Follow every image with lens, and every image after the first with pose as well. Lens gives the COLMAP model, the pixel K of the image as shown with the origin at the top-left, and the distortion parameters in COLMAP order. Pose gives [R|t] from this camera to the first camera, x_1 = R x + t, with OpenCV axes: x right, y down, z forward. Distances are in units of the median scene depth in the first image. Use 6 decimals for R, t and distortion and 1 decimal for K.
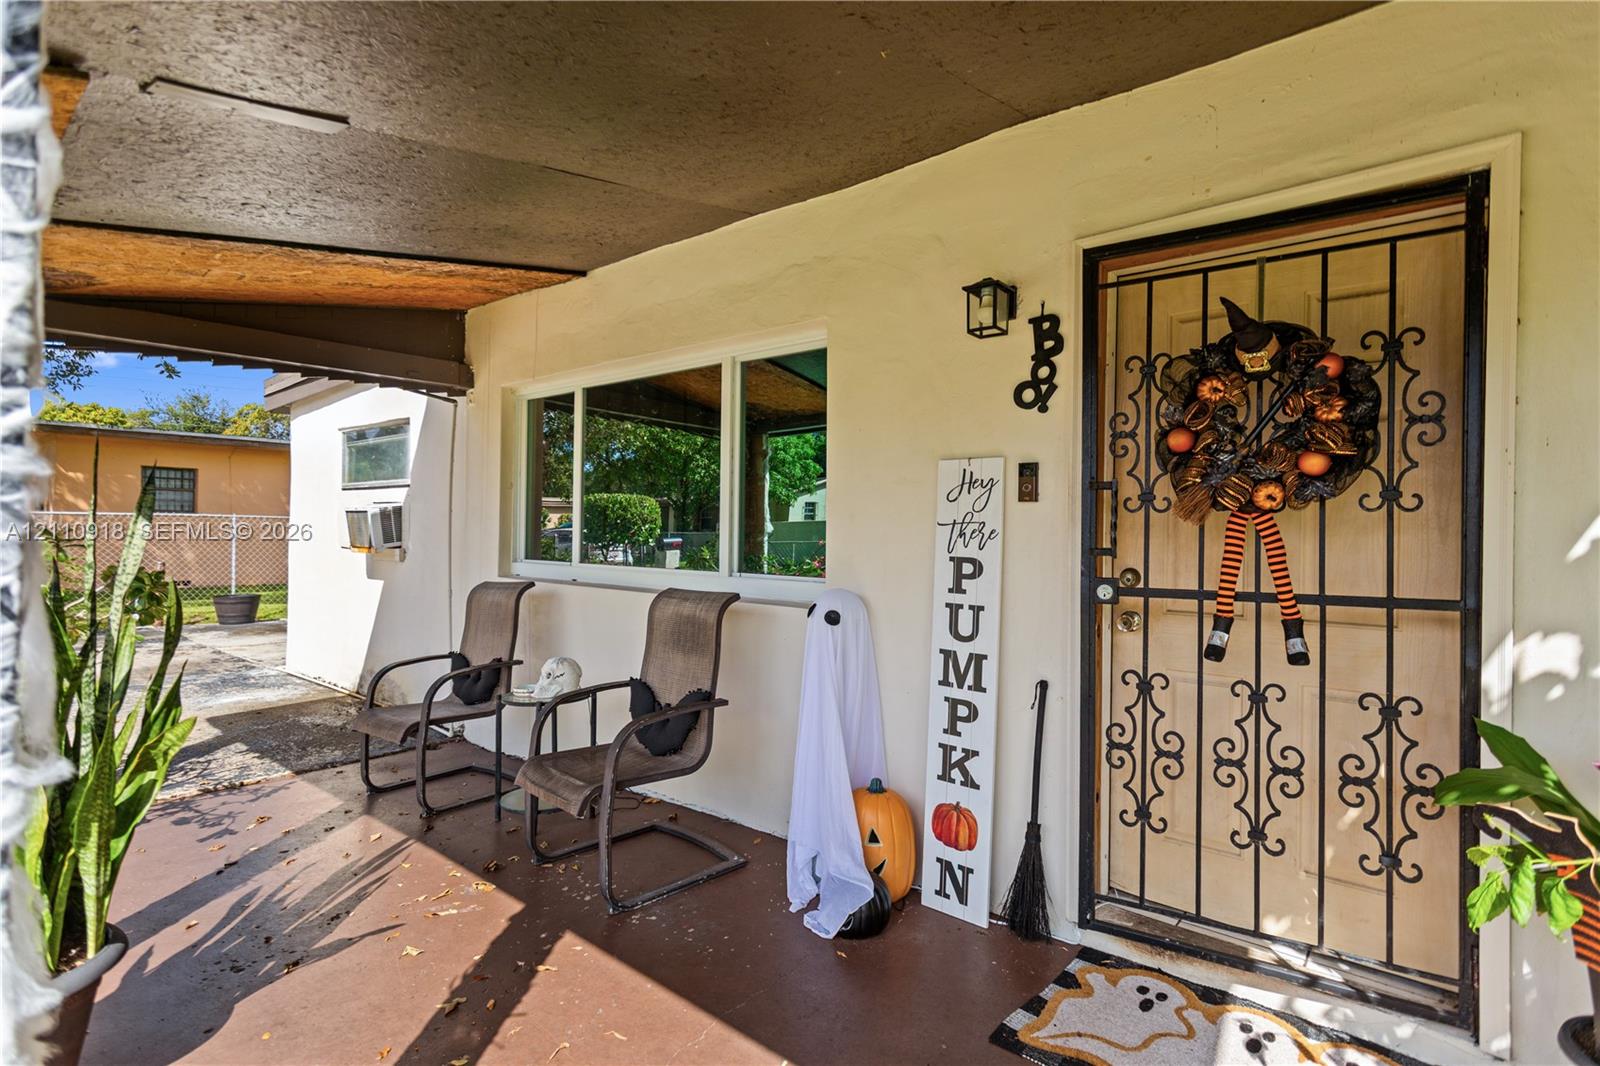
lens RADIAL K [[767.8, 0, 796.4], [0, 767.8, 530.6], [0, 0, 1]] dist [0.004936, -0.000328]
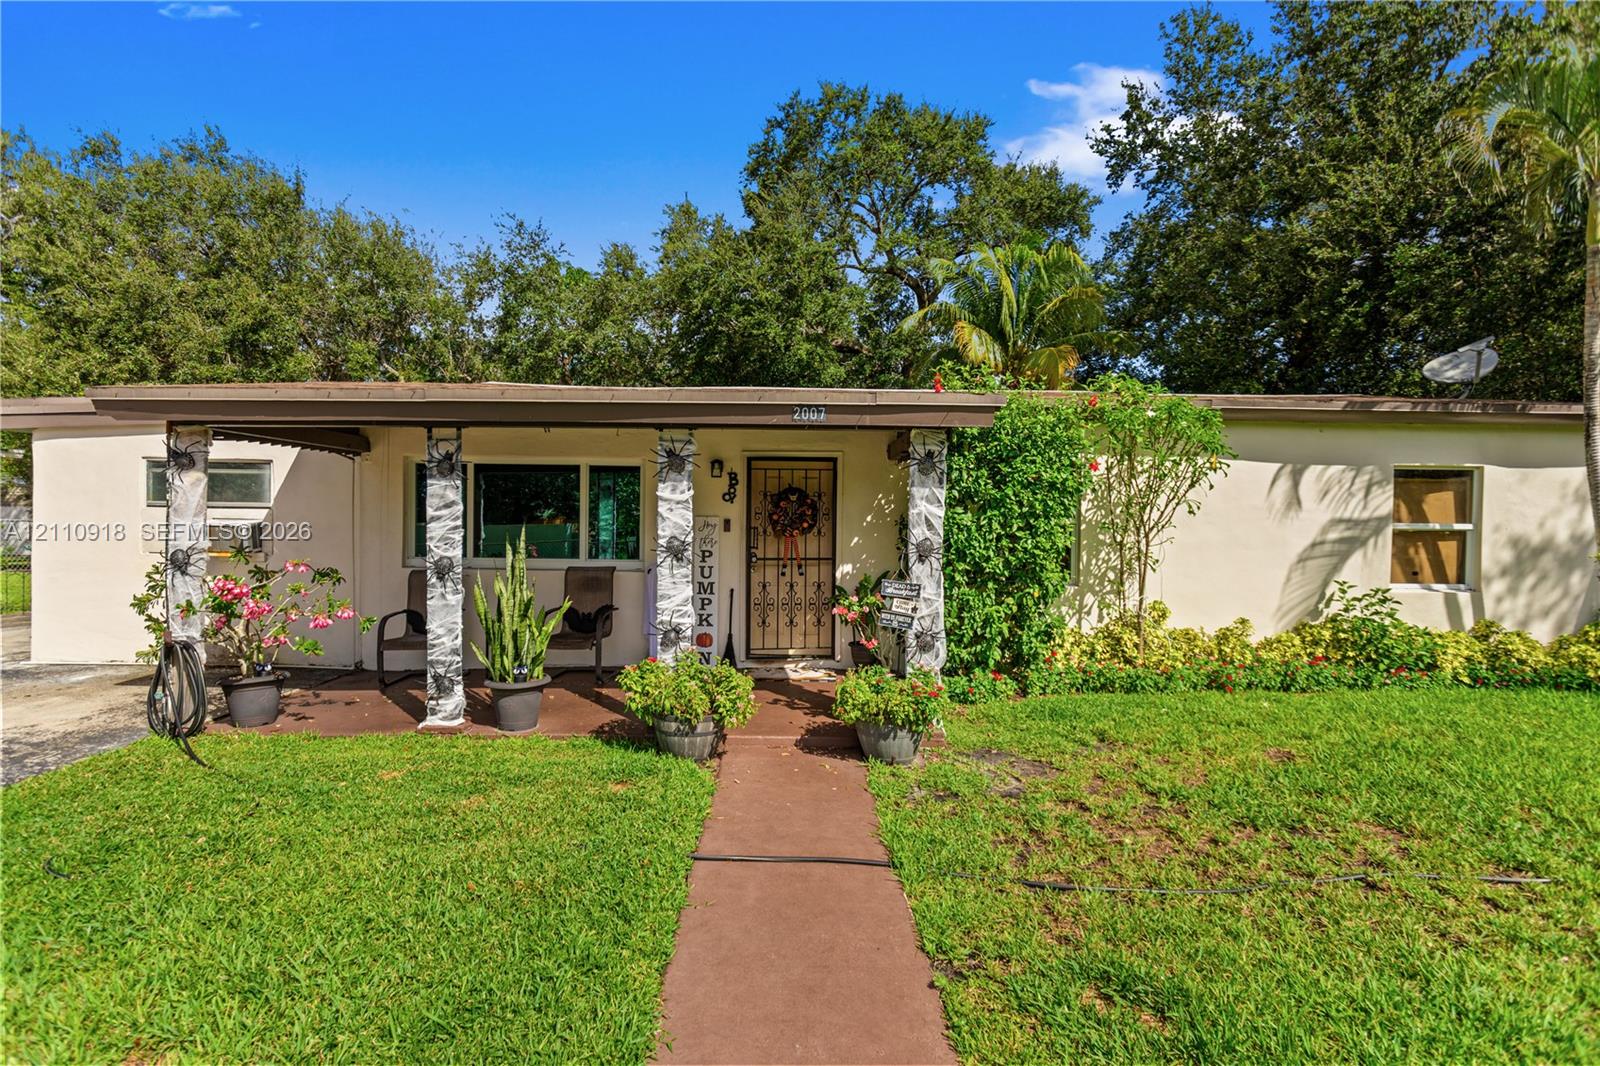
lens RADIAL K [[767.8, 0, 796.4], [0, 767.8, 530.6], [0, 0, 1]] dist [0.004936, -0.000328]
pose [[0.779296, -0.005479, 0.626633, -1.491097], [-0.001980, 0.999935, 0.011205, -0.081390], [-0.626653, -0.009973, 0.779234, -1.666698]]
